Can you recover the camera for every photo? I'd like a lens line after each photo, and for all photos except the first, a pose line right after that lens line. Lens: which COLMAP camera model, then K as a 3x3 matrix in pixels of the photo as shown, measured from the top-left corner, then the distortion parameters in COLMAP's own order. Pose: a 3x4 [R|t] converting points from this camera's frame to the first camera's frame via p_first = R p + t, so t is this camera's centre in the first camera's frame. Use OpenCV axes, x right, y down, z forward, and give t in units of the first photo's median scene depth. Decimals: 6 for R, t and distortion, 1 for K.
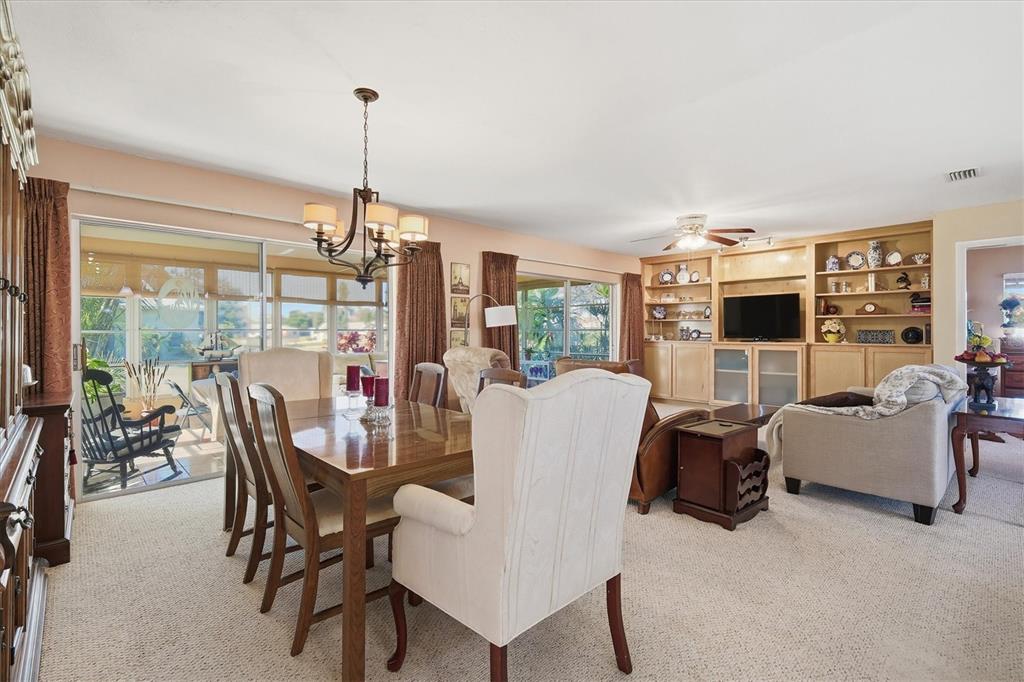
lens RADIAL K [[470.1, 0, 503.5], [0, 470.1, 327.6], [0, 0, 1]] dist [0.000206, -0.000094]
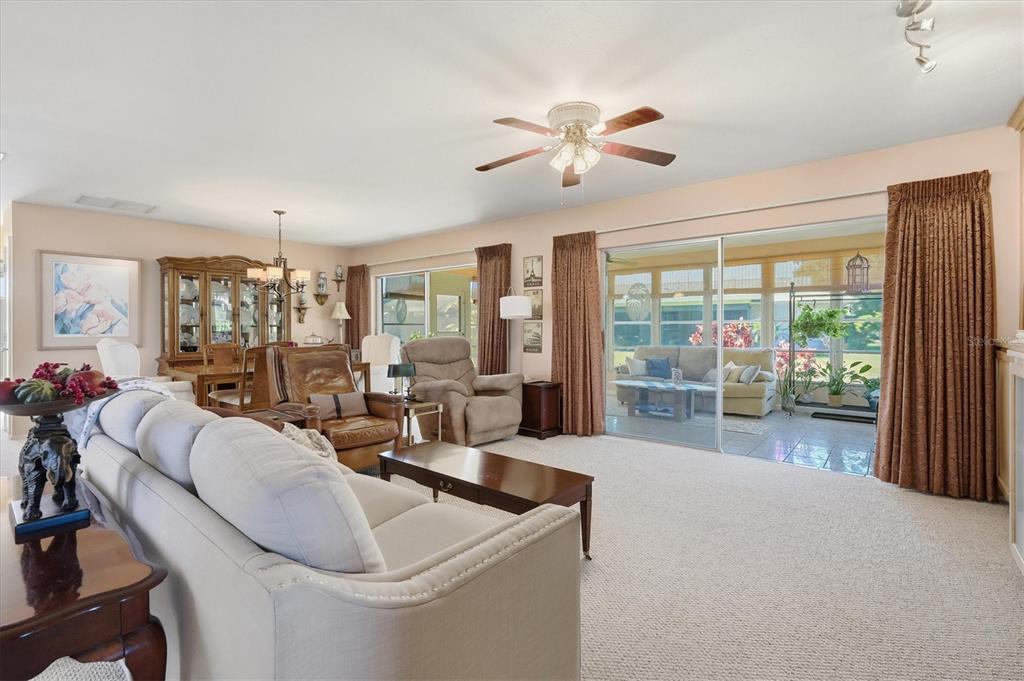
lens RADIAL K [[454.0, 0, 508.4], [0, 454.0, 329.2], [0, 0, 1]] dist [-0.000557, 0.000004]
pose [[0.144195, 0.008068, -0.989516, 0.769865], [0.011200, 0.999889, 0.009785, 0.009225], [0.989486, -0.012493, 0.144089, 0.708461]]
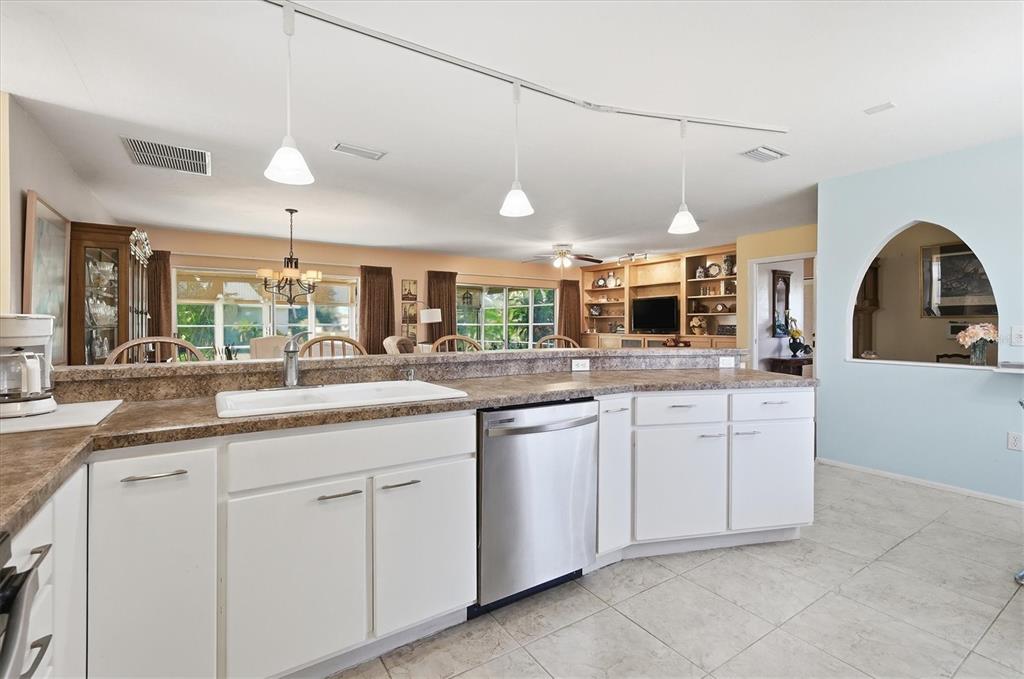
lens RADIAL K [[470.1, 0, 503.5], [0, 470.1, 326.1], [0, 0, 1]] dist [0.000206, -0.000094]
pose [[0.984269, -0.000061, -0.176677, 0.403615], [0.002060, 0.999936, 0.011129, -0.006932], [0.176665, -0.011318, 0.984206, -0.351968]]
